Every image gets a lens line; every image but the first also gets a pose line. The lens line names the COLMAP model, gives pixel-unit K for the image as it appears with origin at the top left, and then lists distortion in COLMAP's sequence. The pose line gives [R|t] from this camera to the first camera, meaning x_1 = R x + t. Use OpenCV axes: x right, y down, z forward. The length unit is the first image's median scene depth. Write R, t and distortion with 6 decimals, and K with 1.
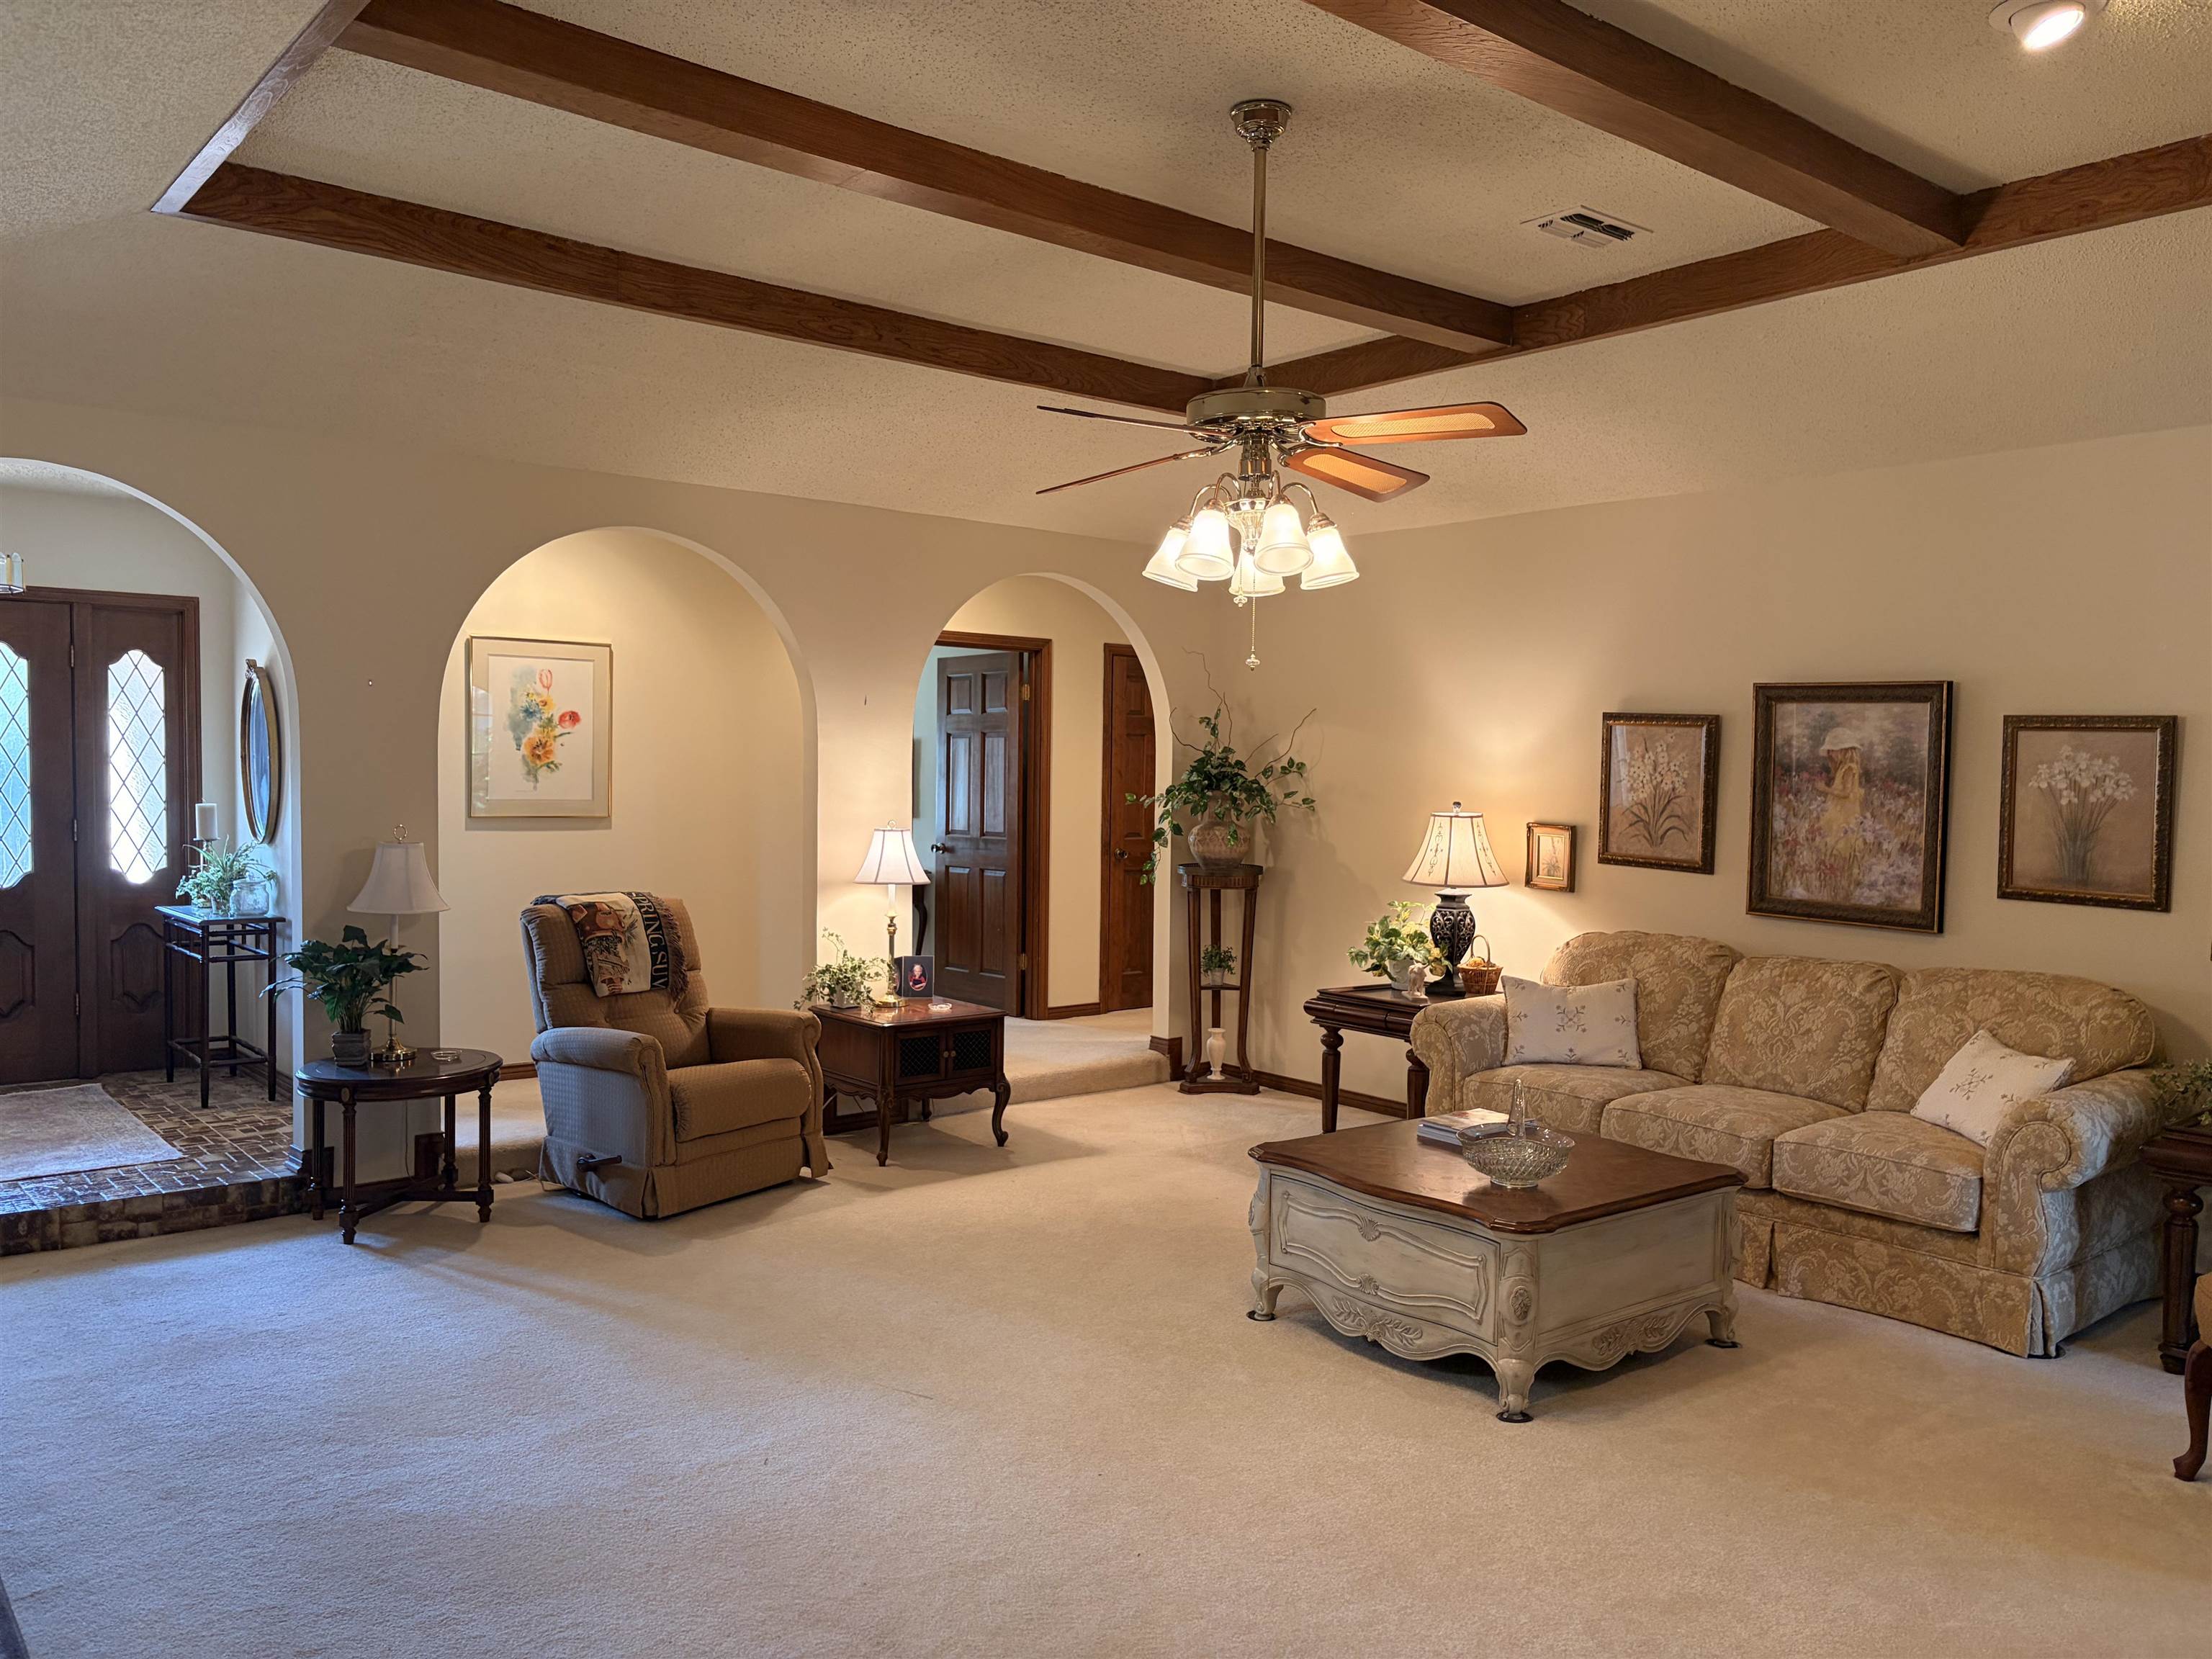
lens RADIAL K [[1683.1, 0, 1112.7], [0, 1683.1, 841.1], [0, 0, 1]] dist [0.050441, -0.047768]
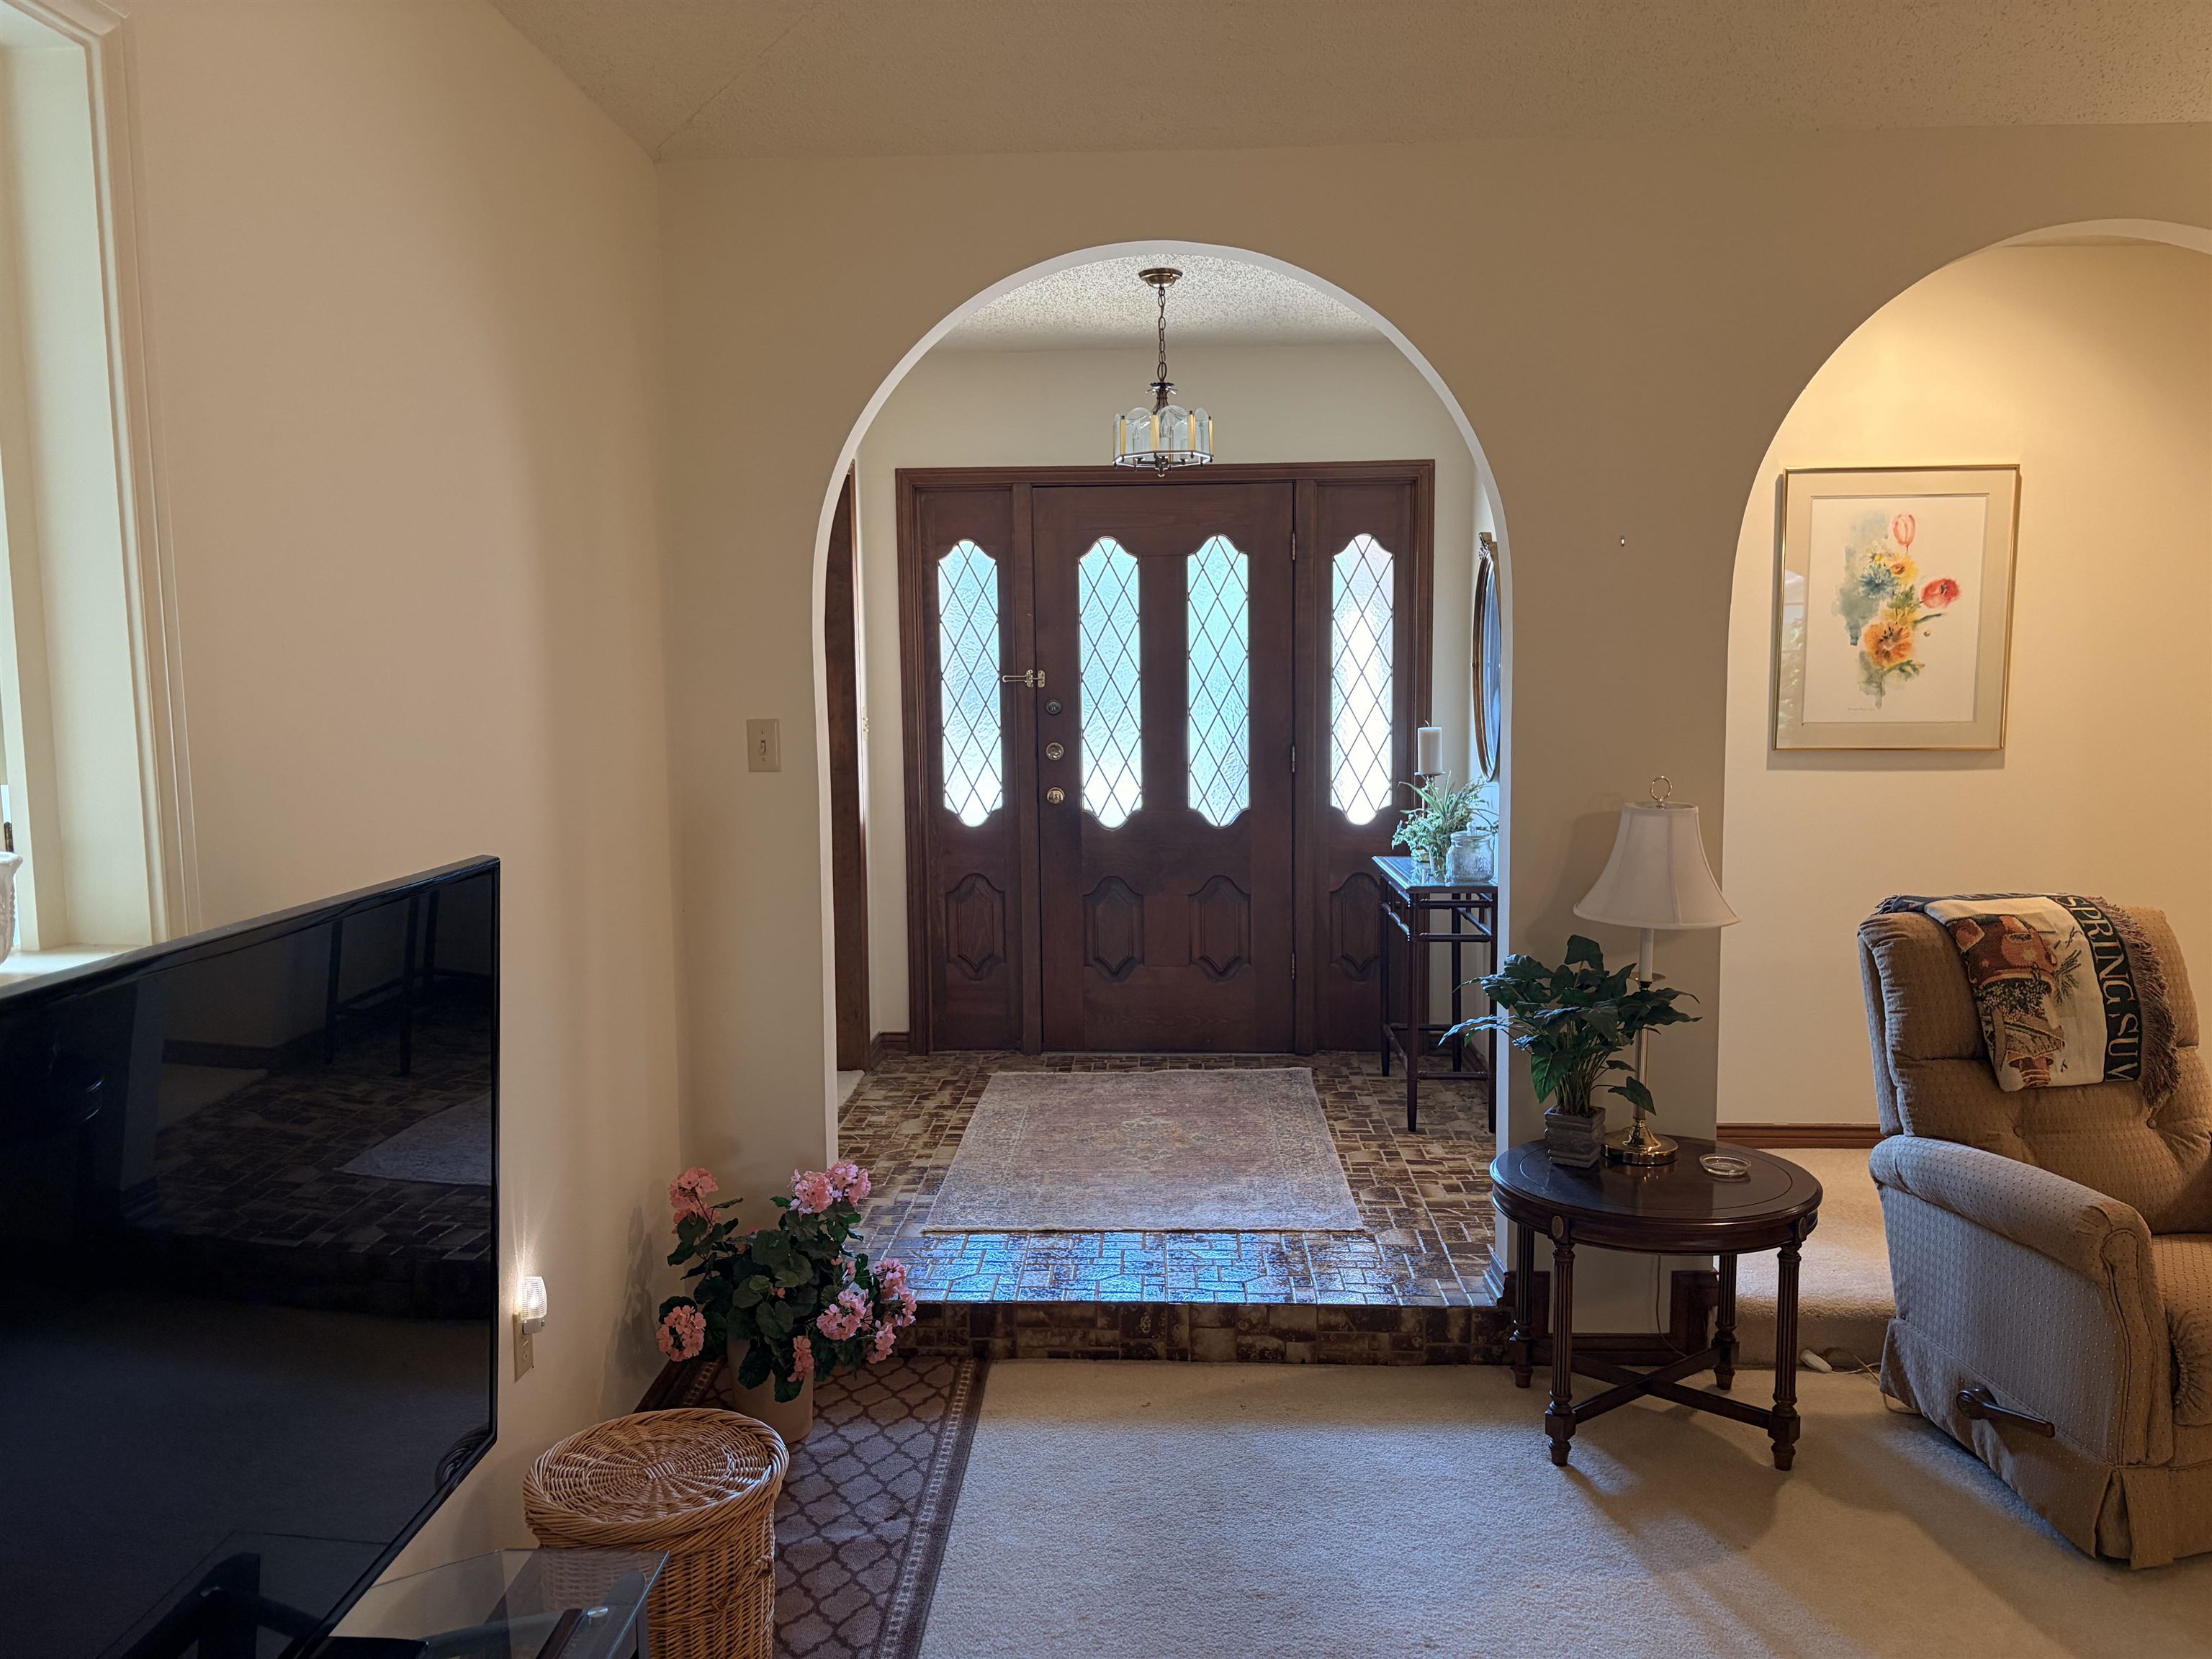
lens RADIAL K [[1683.1, 0, 1100.1], [0, 1683.1, 846.1], [0, 0, 1]] dist [0.050441, -0.047768]
pose [[0.741728, 0.051437, -0.668725, -0.157761], [-0.008869, 0.997720, 0.066906, -0.022064], [0.670642, -0.043696, 0.740493, 0.401614]]
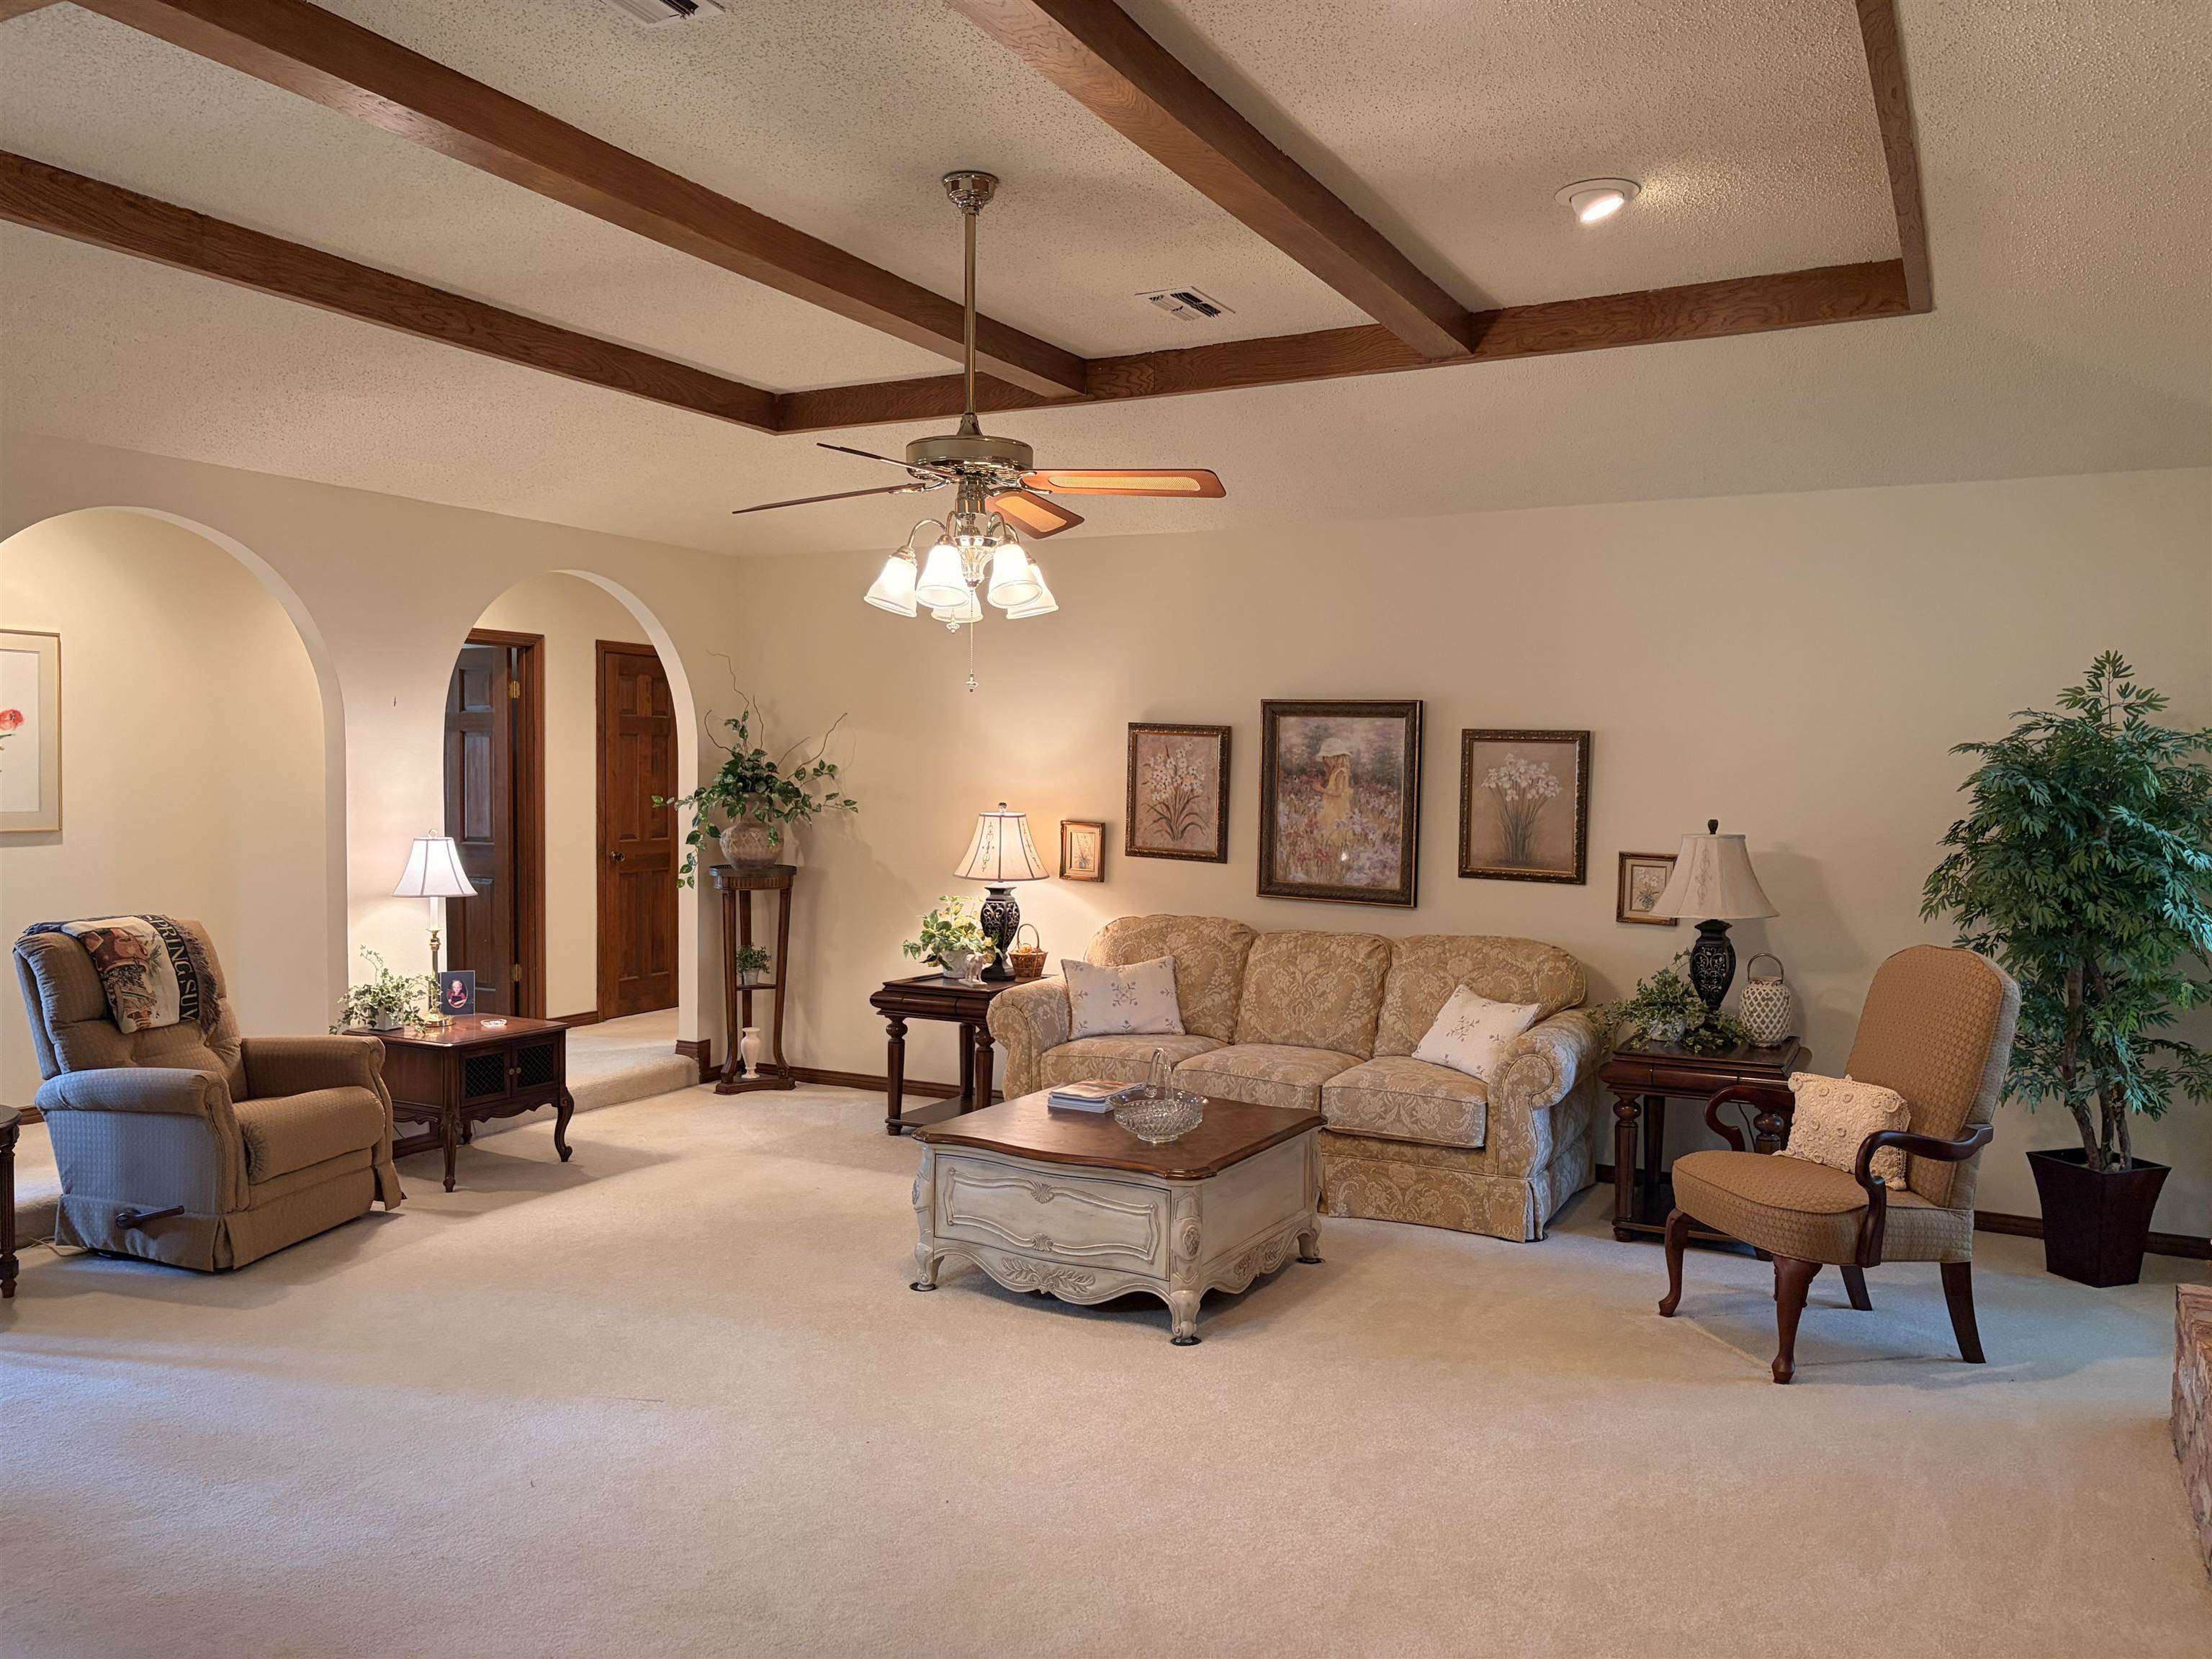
lens RADIAL K [[1683.1, 0, 1115.8], [0, 1683.1, 843.4], [0, 0, 1]] dist [0.050441, -0.047768]
pose [[0.924580, -0.021647, 0.380373, -0.161875], [0.019217, 0.999763, 0.010186, -0.007620], [-0.380503, -0.002108, 0.924777, -0.031040]]
